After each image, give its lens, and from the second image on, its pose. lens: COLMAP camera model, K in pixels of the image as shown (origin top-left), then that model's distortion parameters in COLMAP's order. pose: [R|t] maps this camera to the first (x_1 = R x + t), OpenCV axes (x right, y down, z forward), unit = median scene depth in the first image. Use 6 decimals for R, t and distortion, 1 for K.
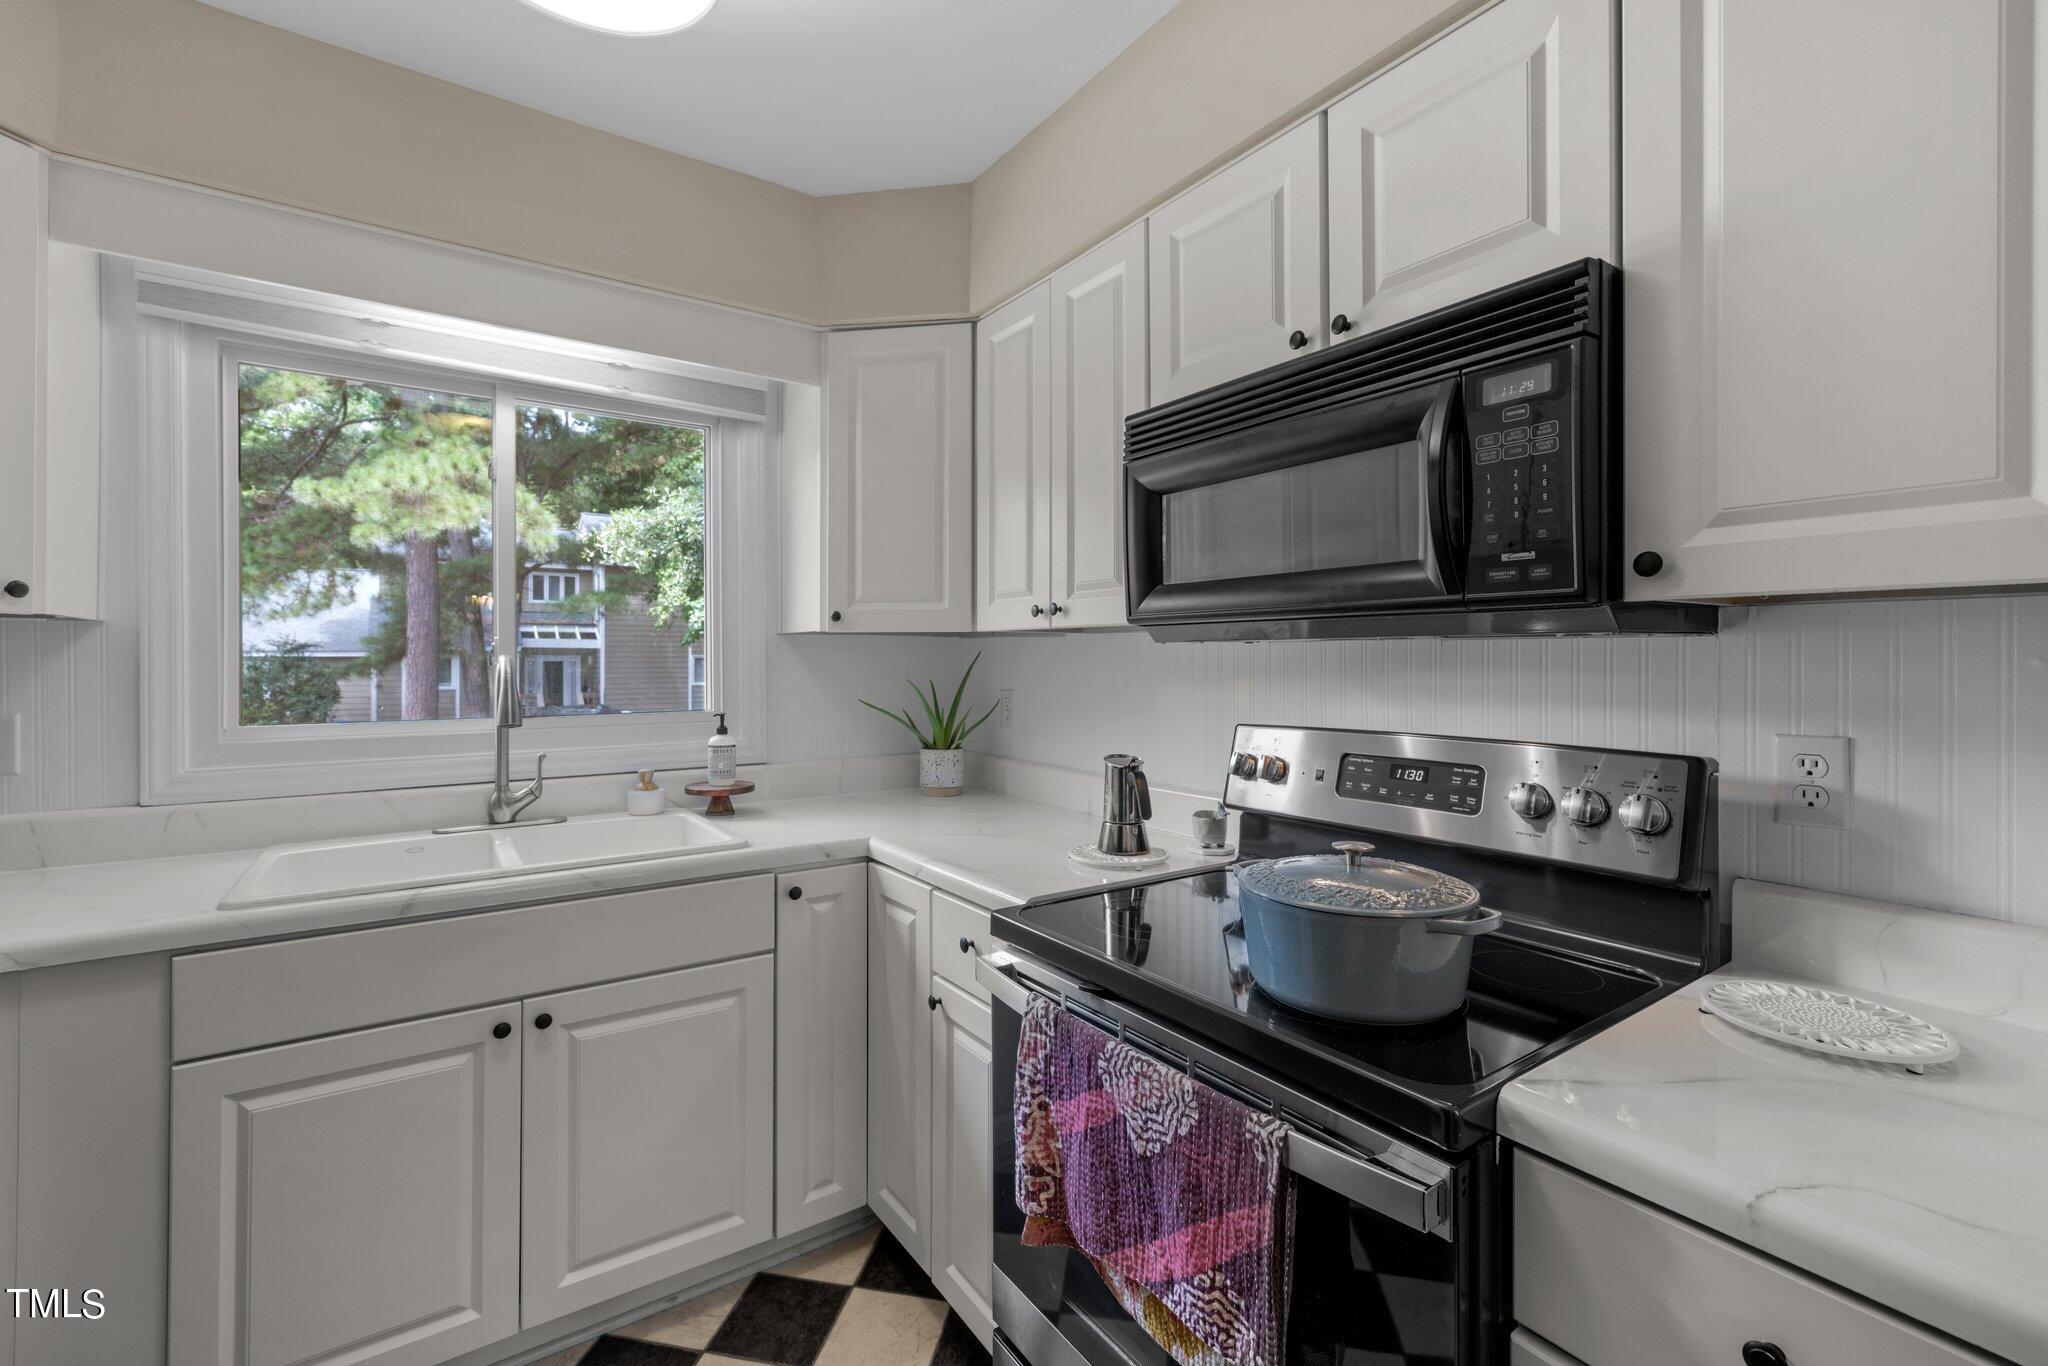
lens RADIAL K [[869.1, 0, 1016.7], [0, 869.1, 662.5], [0, 0, 1]] dist [-0.000122, 0.000084]
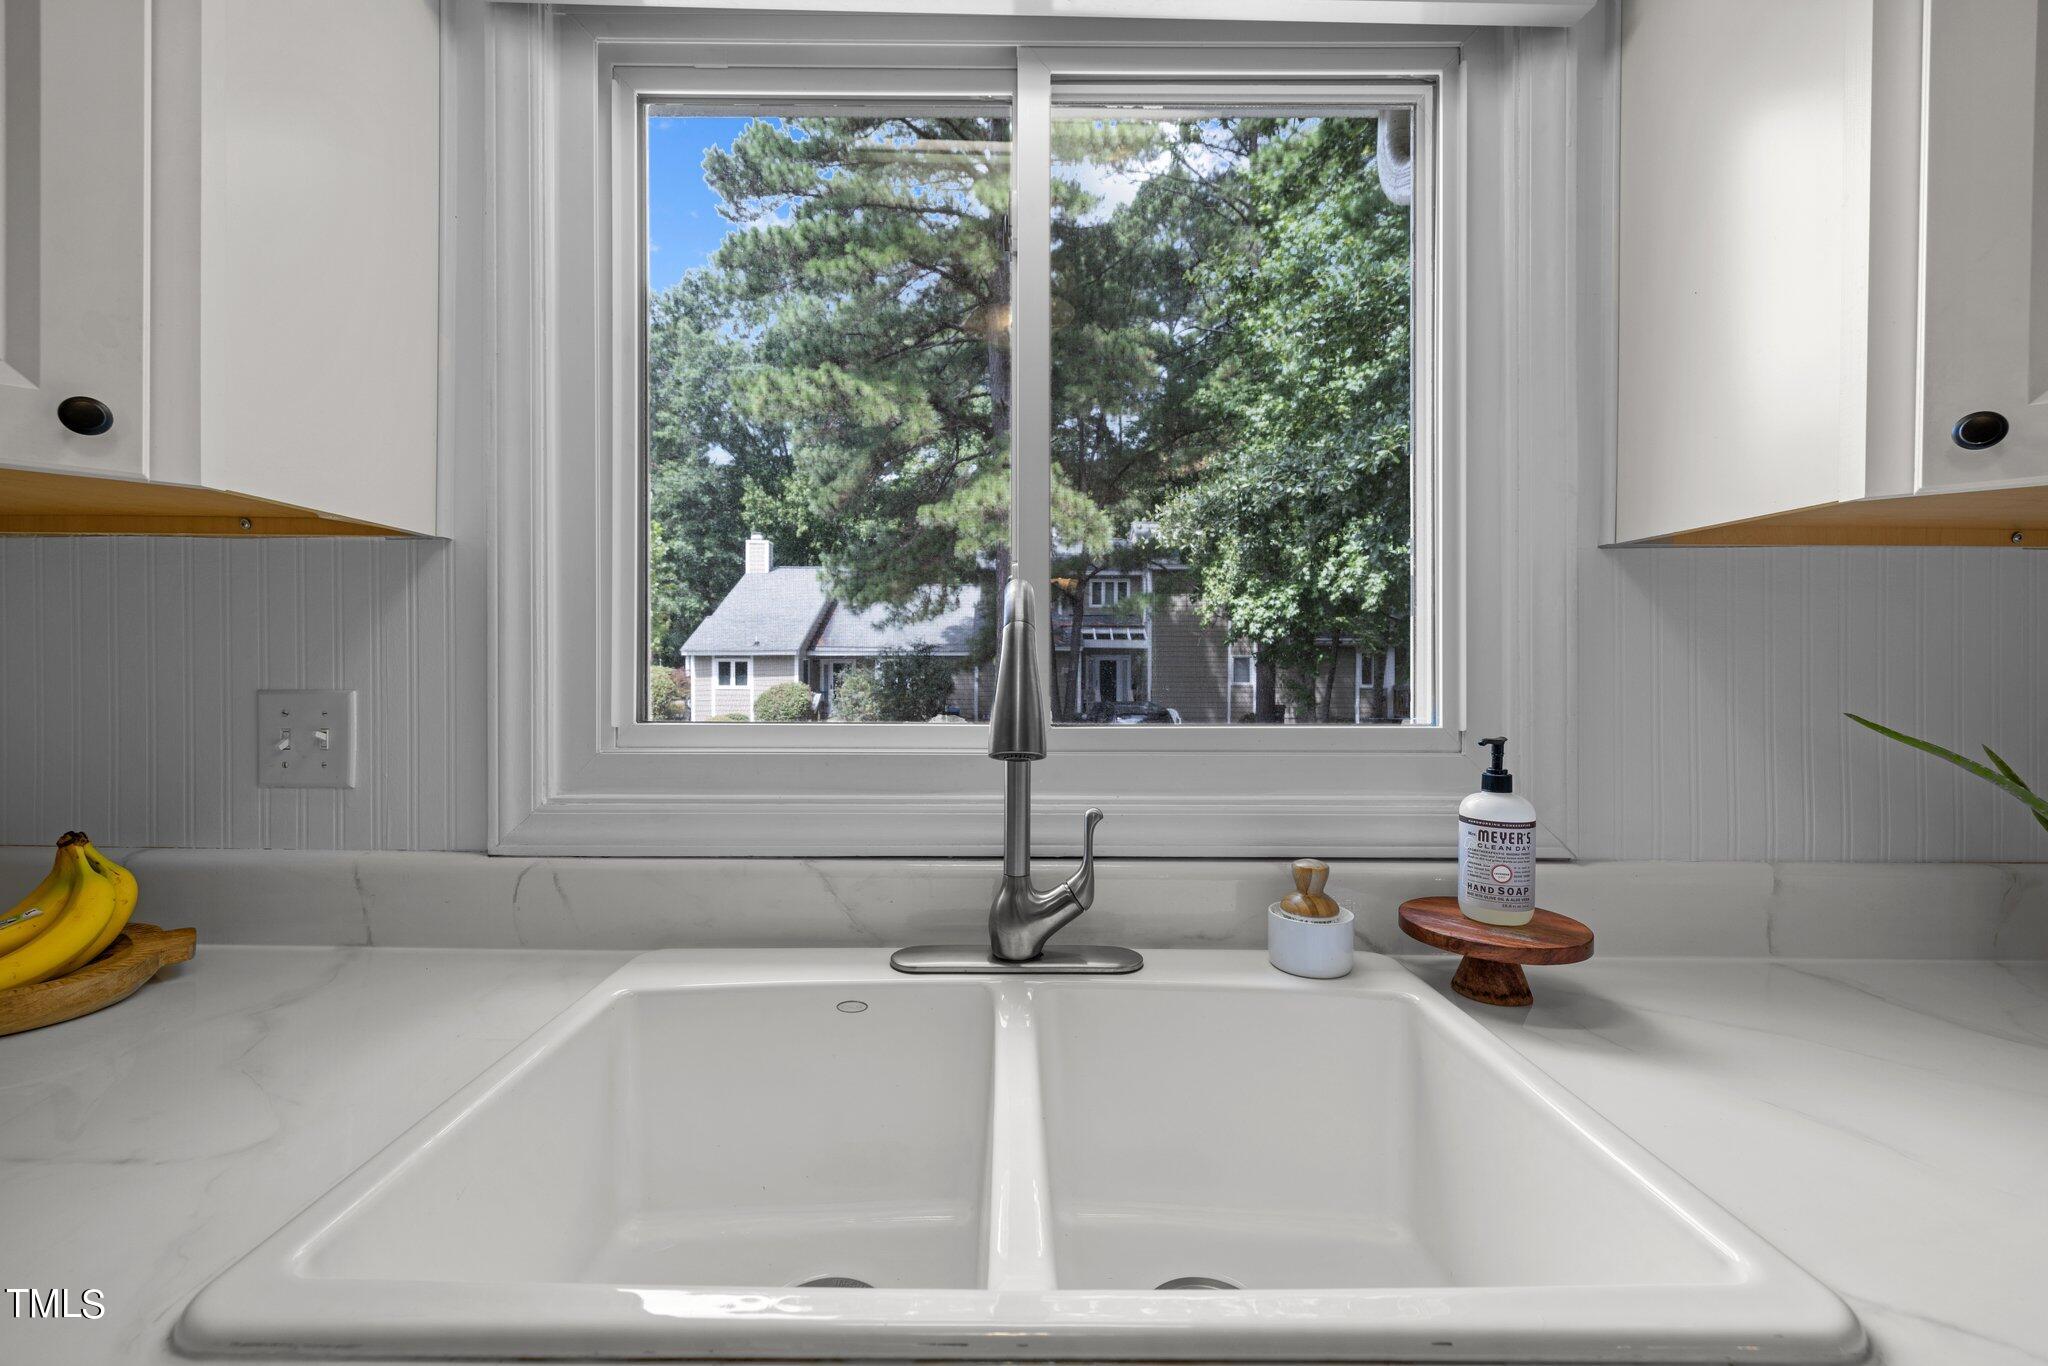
lens RADIAL K [[869.1, 0, 1016.7], [0, 869.1, 662.5], [0, 0, 1]] dist [-0.000122, 0.000084]
pose [[0.828301, 0.006364, -0.560248, -0.373278], [-0.007398, 0.999973, 0.000421, 0.031820], [0.560235, 0.003797, 0.828325, 0.687861]]
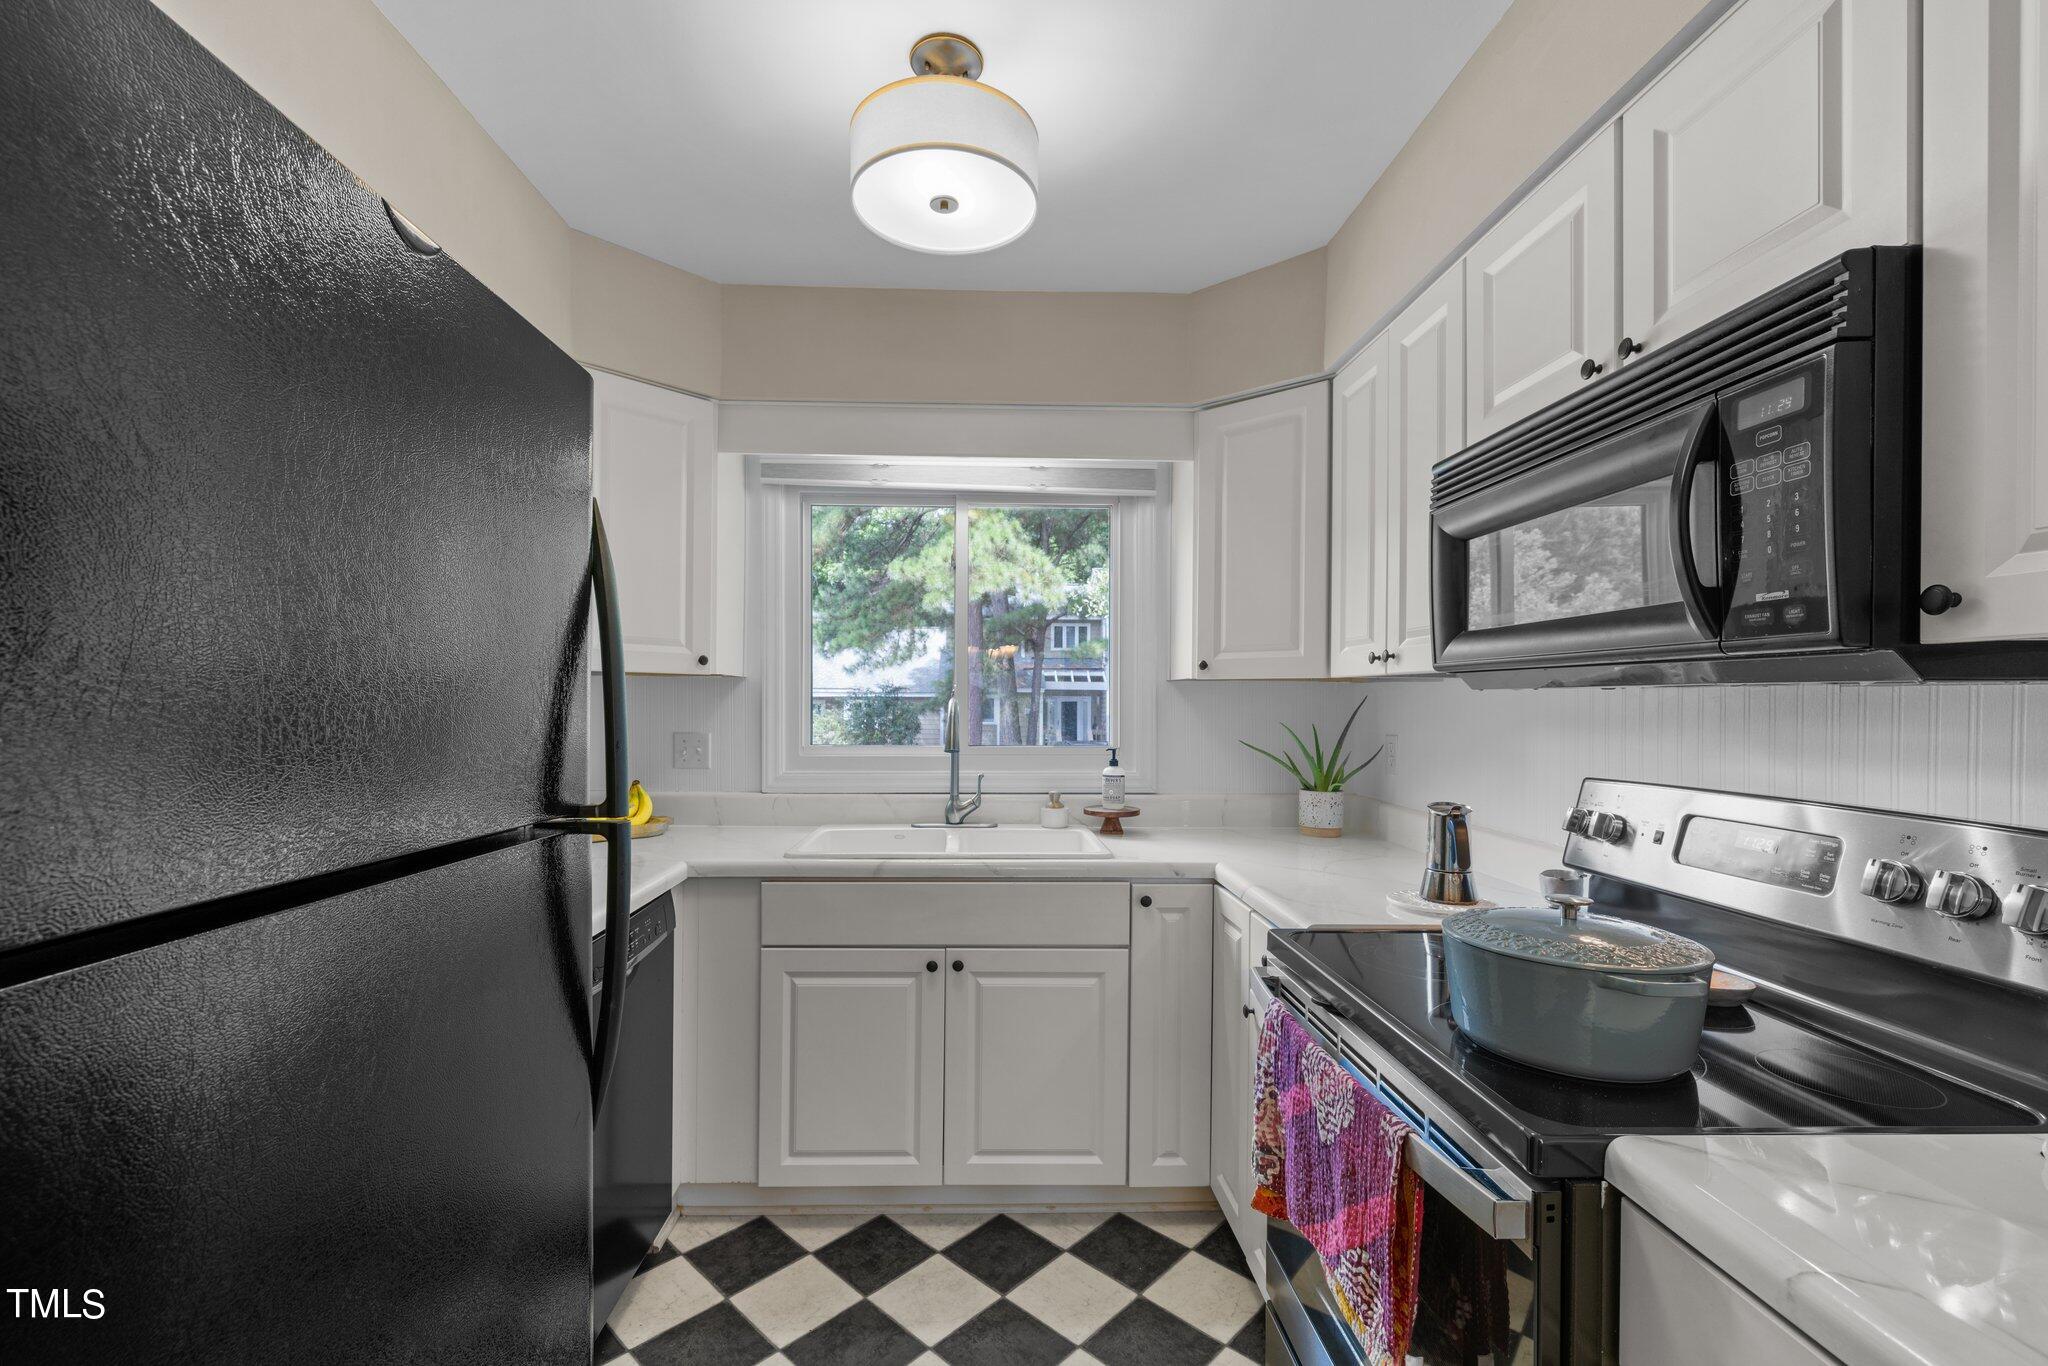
lens RADIAL K [[871.3, 0, 1000.4], [0, 871.3, 712.9], [0, 0, 1]] dist [0.000781, 0.000078]
pose [[0.839186, 0.012680, -0.543696, 0.220332], [-0.006976, 0.999897, 0.012552, -0.004381], [0.543799, -0.006741, 0.839188, -0.101534]]
